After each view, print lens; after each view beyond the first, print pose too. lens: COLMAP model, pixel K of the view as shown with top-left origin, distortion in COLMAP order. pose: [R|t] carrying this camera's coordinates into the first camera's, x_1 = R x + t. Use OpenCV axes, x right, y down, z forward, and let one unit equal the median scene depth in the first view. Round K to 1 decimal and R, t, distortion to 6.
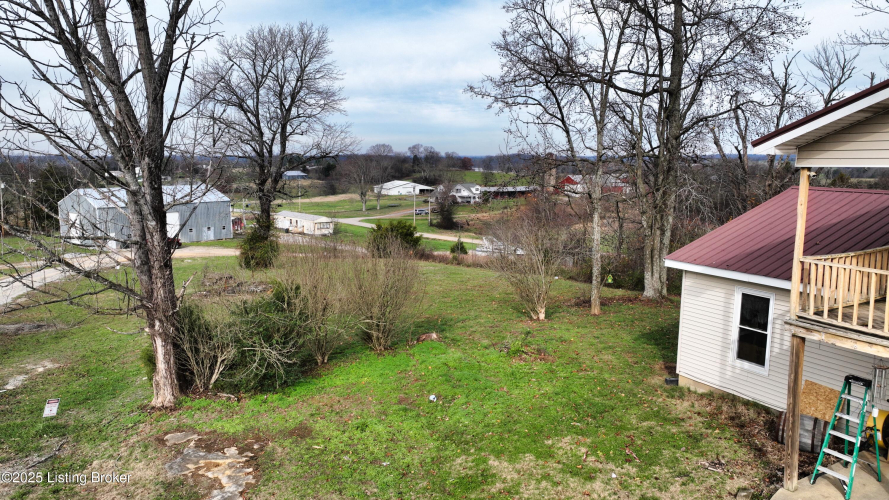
lens RADIAL K [[624.7, 0, 447.3], [0, 624.7, 248.0], [0, 0, 1]] dist [-0.002741, 0.016225]
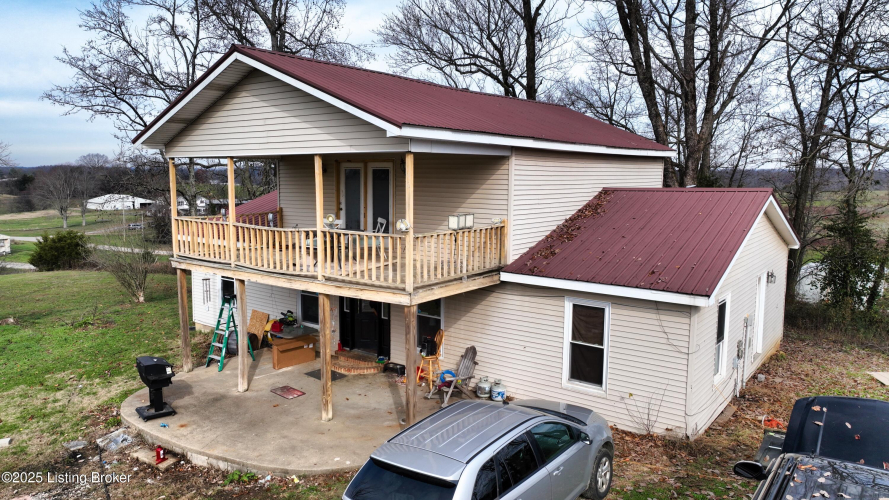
lens RADIAL K [[624.7, 0, 445.1], [0, 624.7, 253.6], [0, 0, 1]] dist [-0.002741, 0.016225]
pose [[0.923020, -0.048112, 0.381731, 0.086261], [0.052336, 0.998629, -0.000683, 0.021012], [-0.381175, 0.020608, 0.924273, -0.097554]]
